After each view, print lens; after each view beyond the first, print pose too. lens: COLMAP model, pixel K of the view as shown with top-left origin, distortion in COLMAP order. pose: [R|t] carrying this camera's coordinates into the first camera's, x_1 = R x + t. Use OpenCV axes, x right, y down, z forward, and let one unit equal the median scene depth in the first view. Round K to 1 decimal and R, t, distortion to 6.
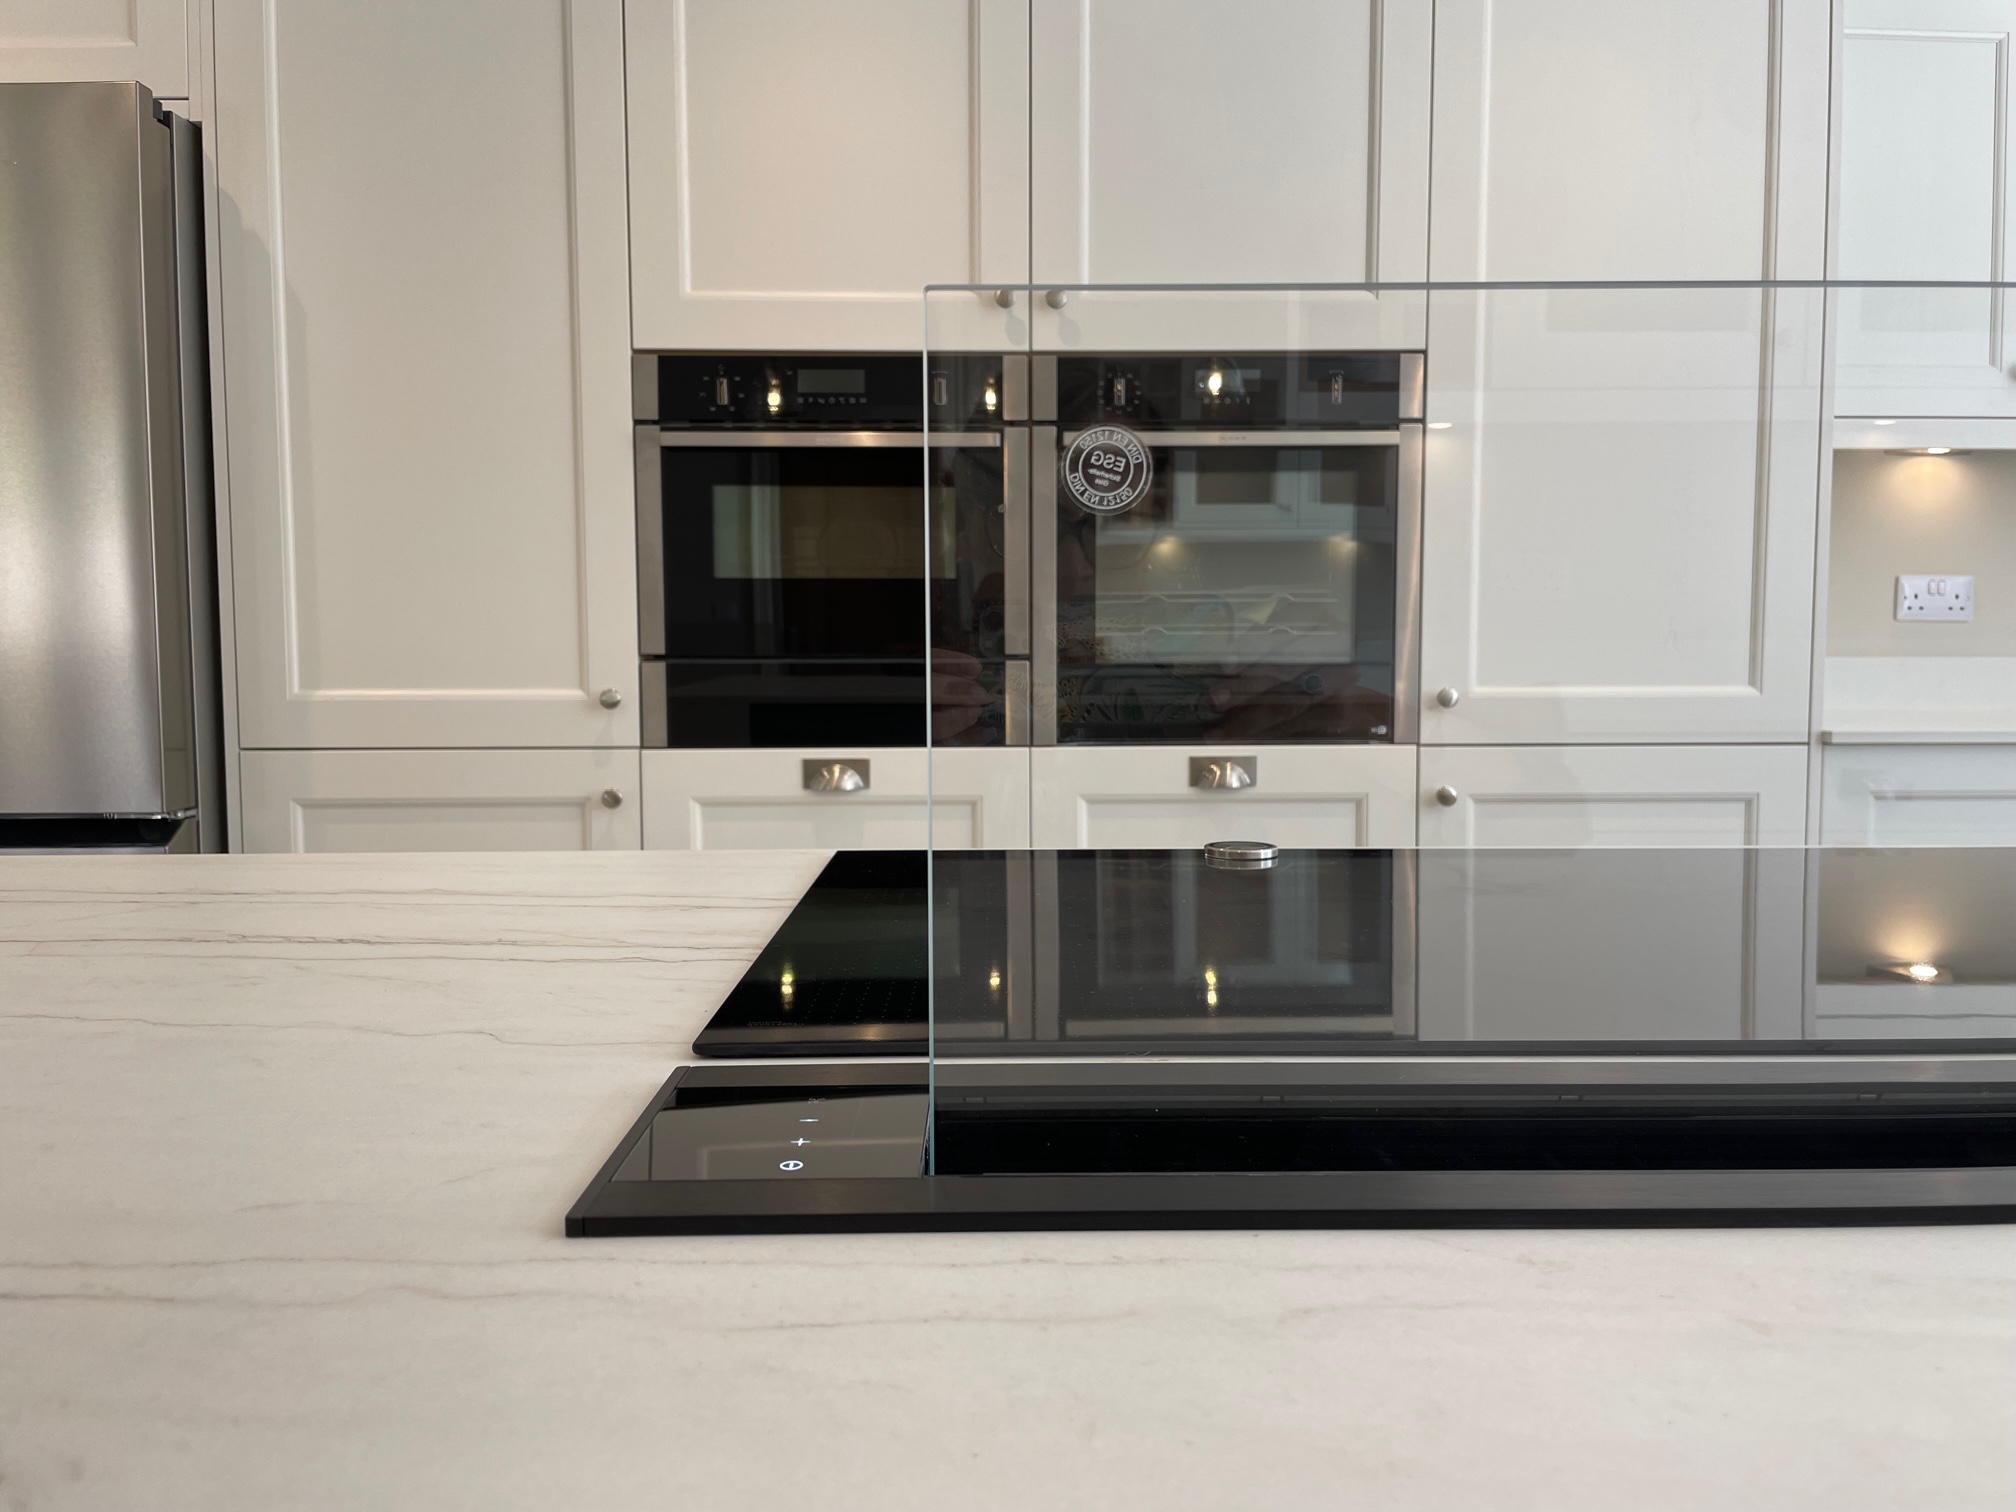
lens RADIAL K [[1512.4, 0, 992.3], [0, 1512.4, 759.2], [0, 0, 1]] dist [0.041502, -0.056595]
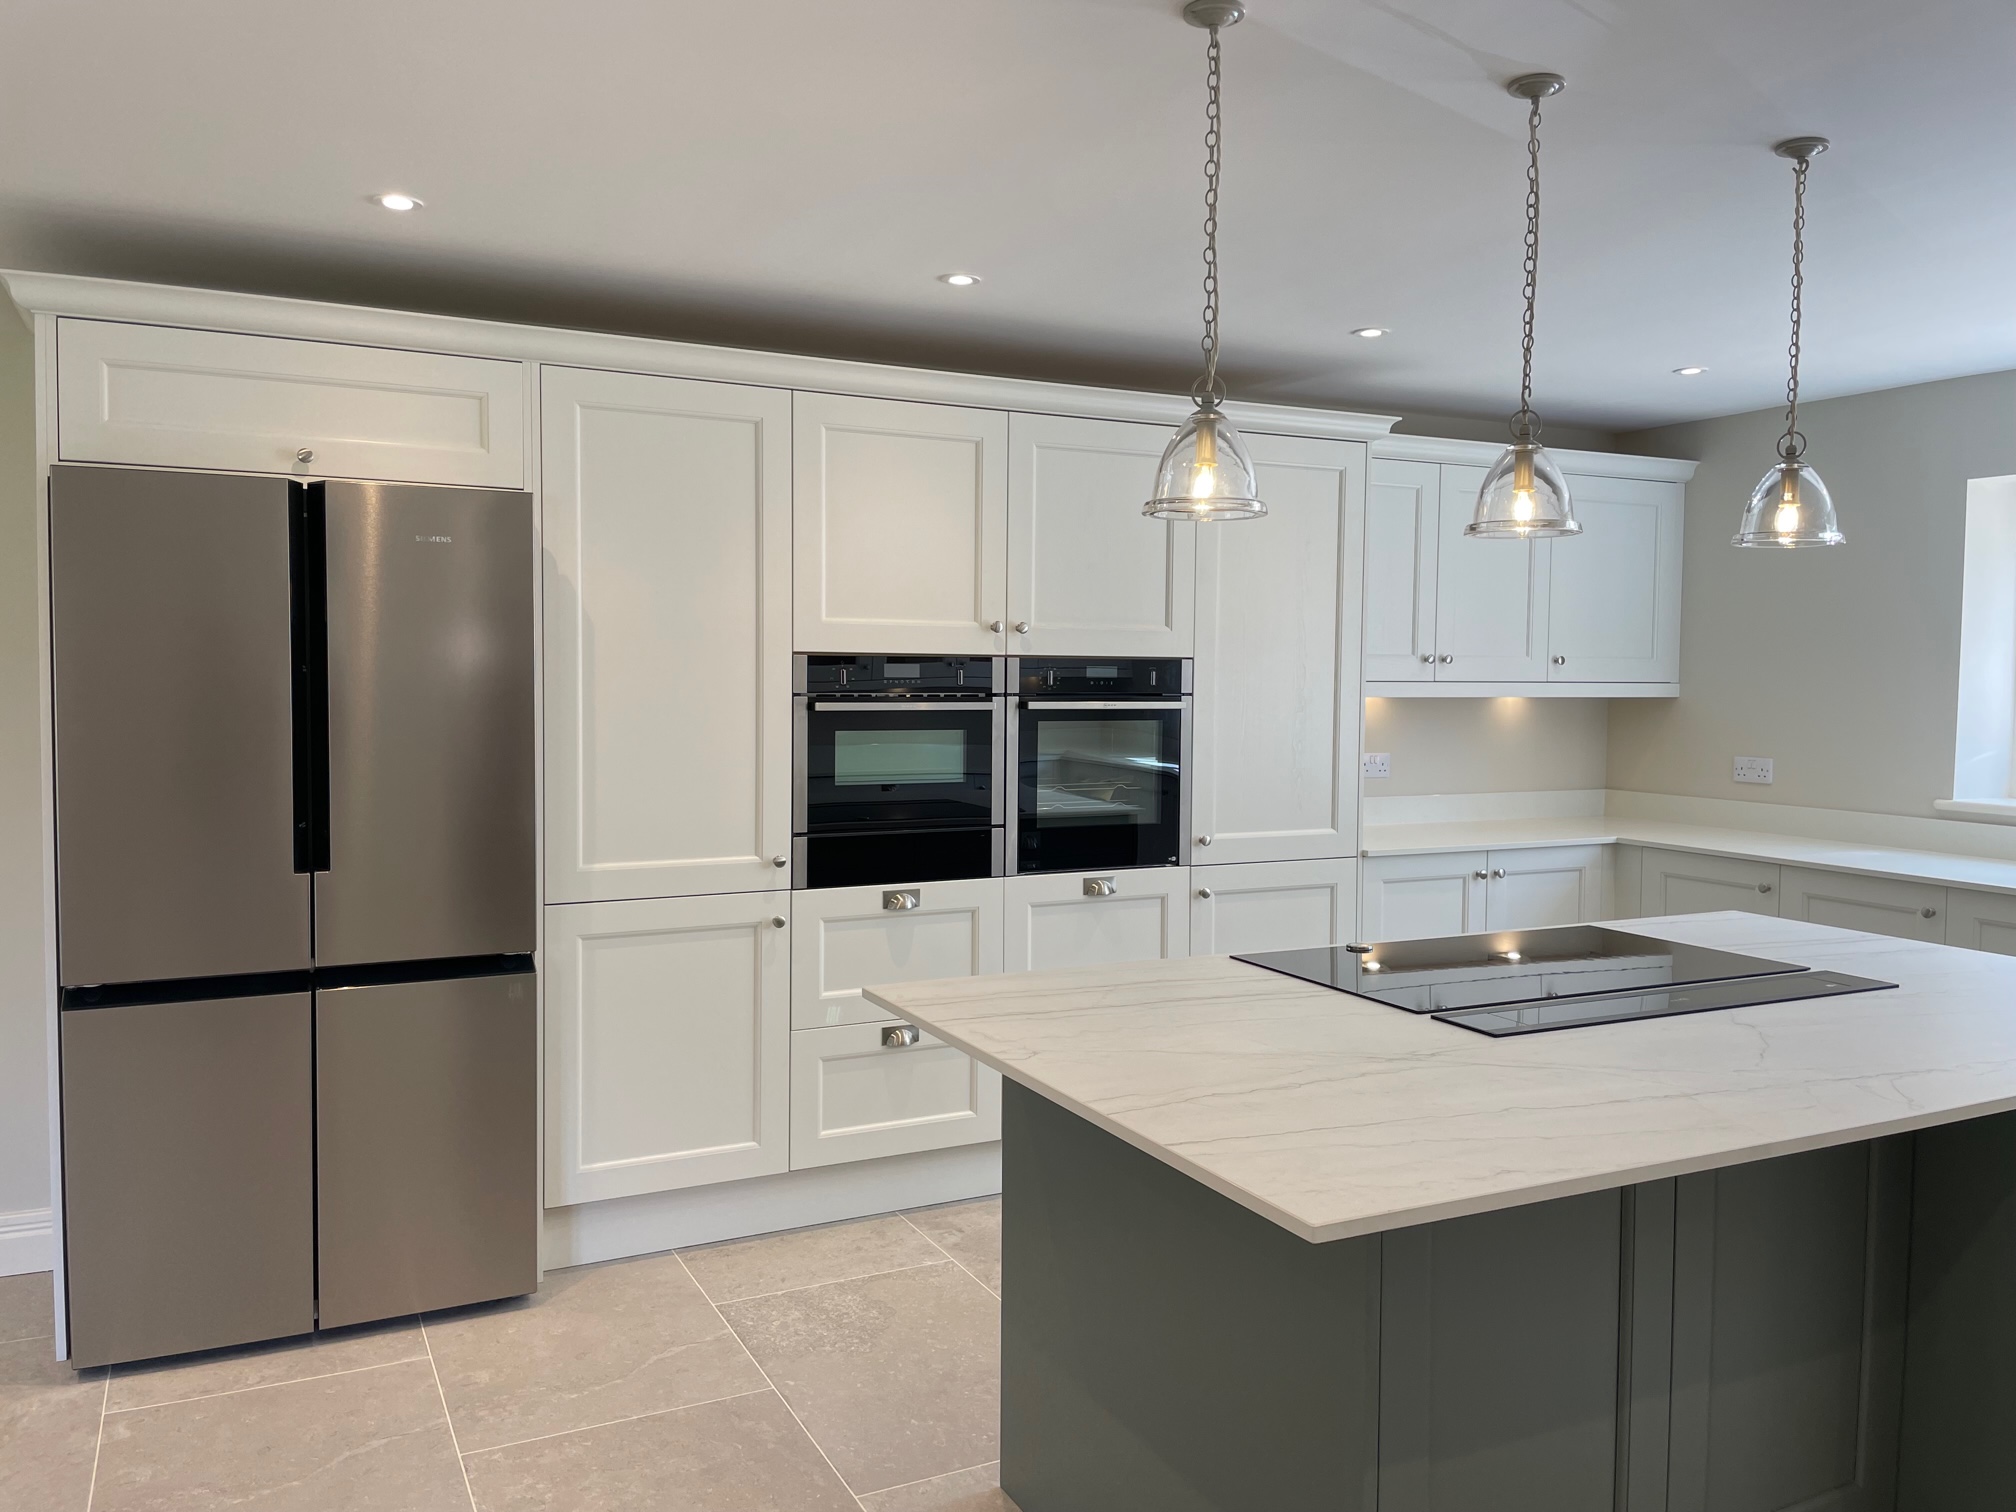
lens RADIAL K [[1512.4, 0, 1005.0], [0, 1512.4, 738.9], [0, 0, 1]] dist [0.041502, -0.056595]
pose [[0.901200, -0.008922, 0.433311, -0.735310], [0.022768, 0.999382, -0.026775, -0.121928], [-0.432804, 0.033995, 0.900847, -0.586419]]
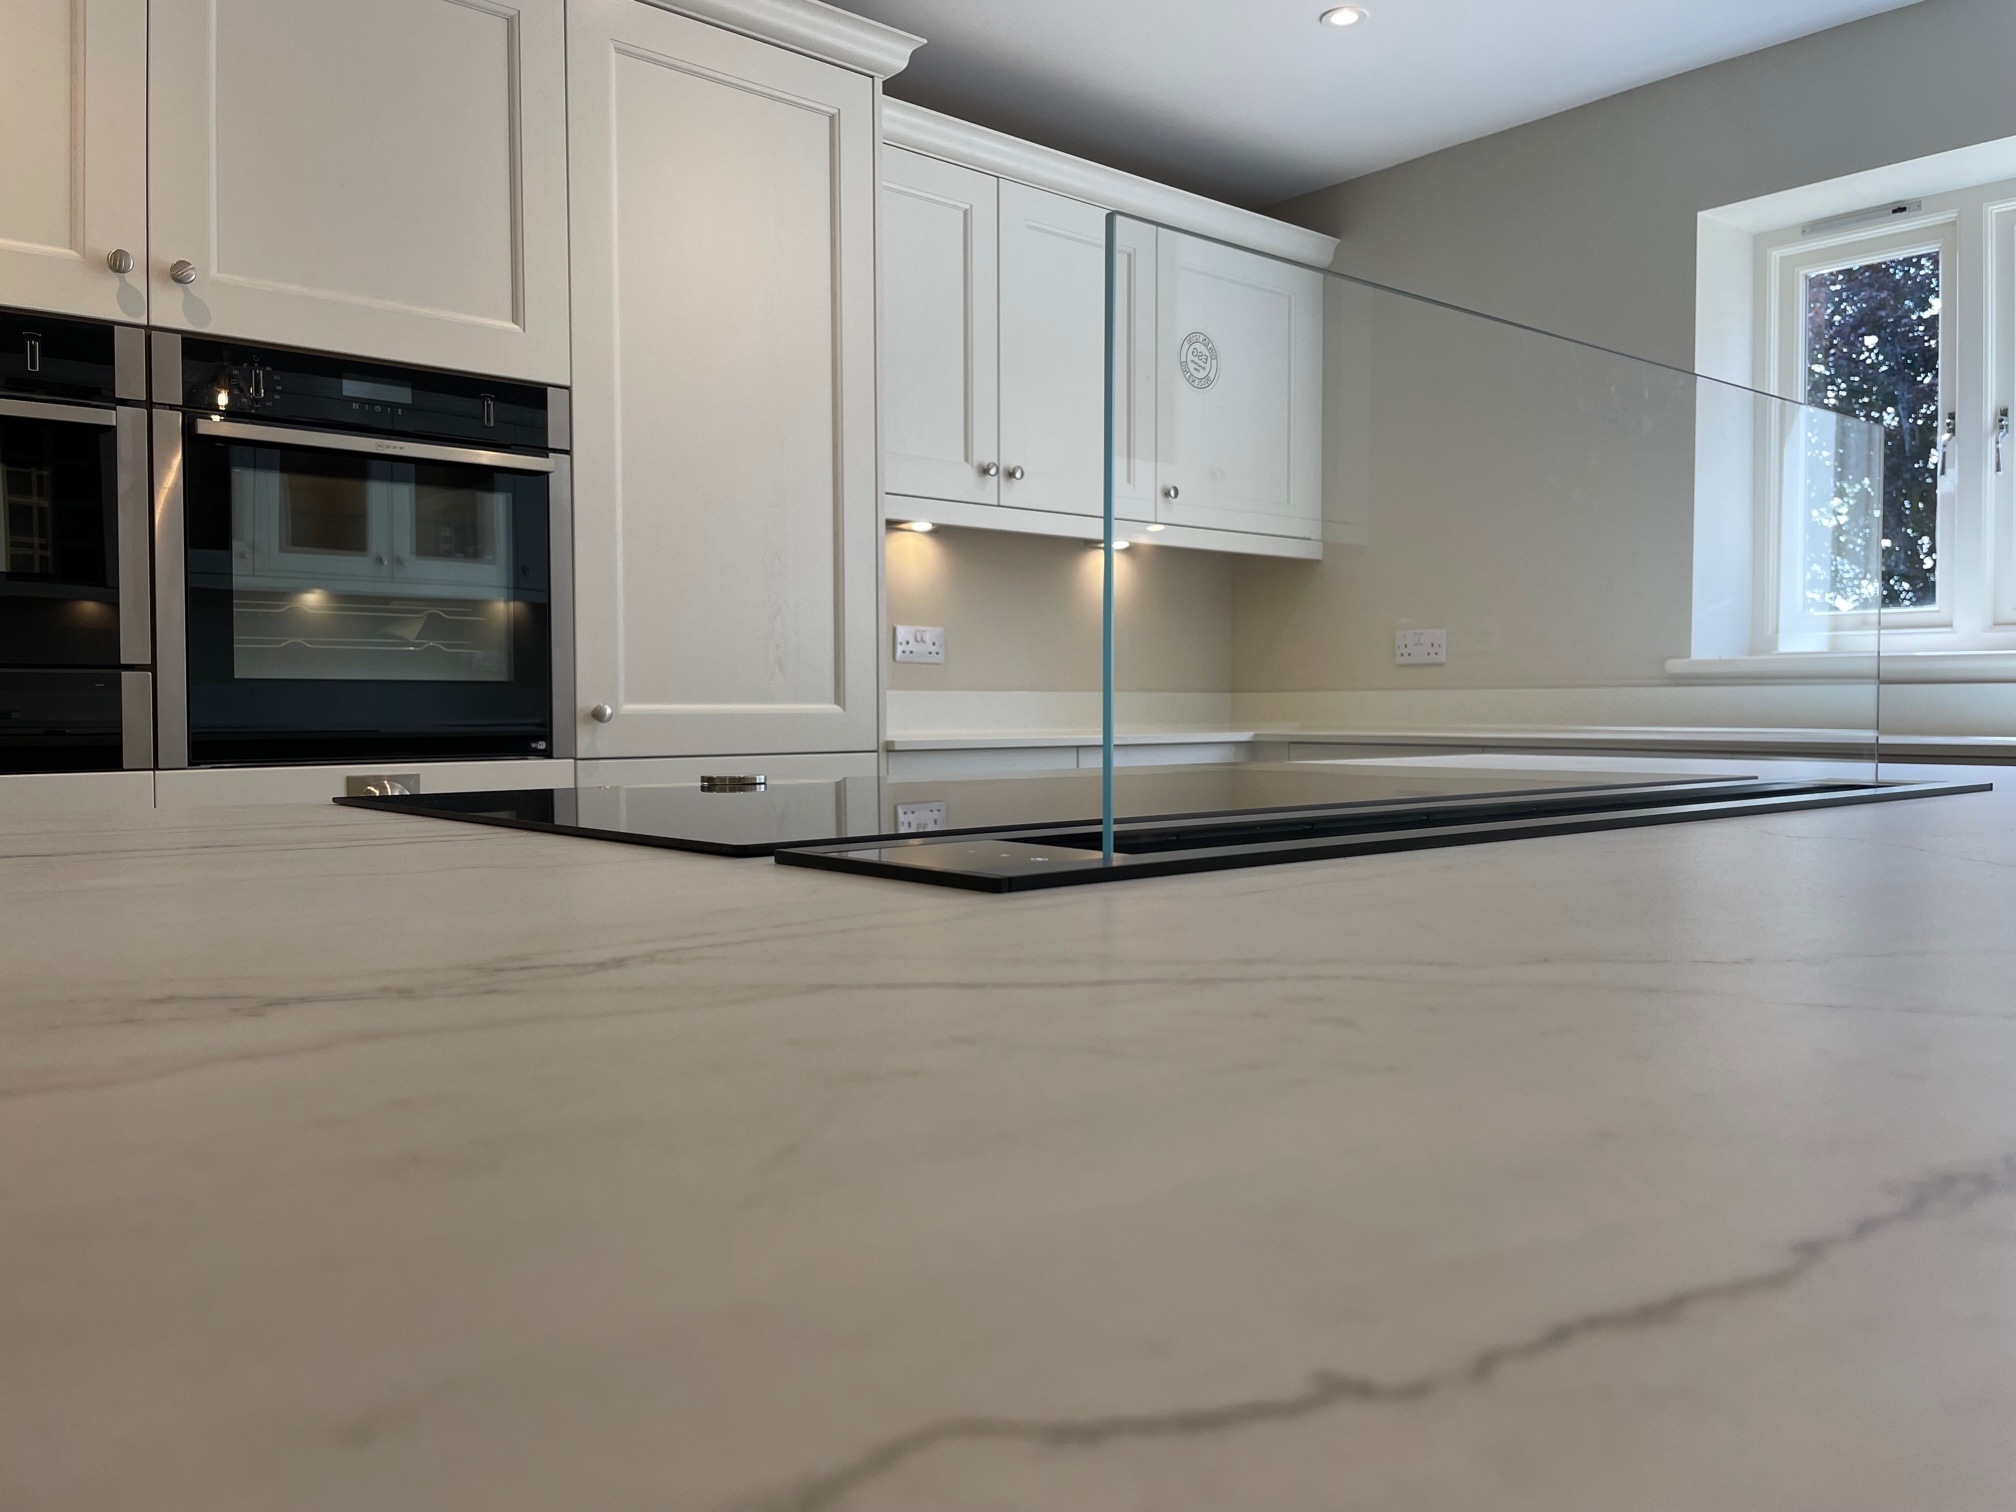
lens RADIAL K [[1512.4, 0, 1017.5], [0, 1512.4, 735.1], [0, 0, 1]] dist [0.041502, -0.056595]
pose [[0.759140, -0.011372, 0.650828, -0.169934], [0.054293, 0.997470, -0.045900, 0.039195], [-0.648659, 0.070179, 0.757837, 0.008548]]
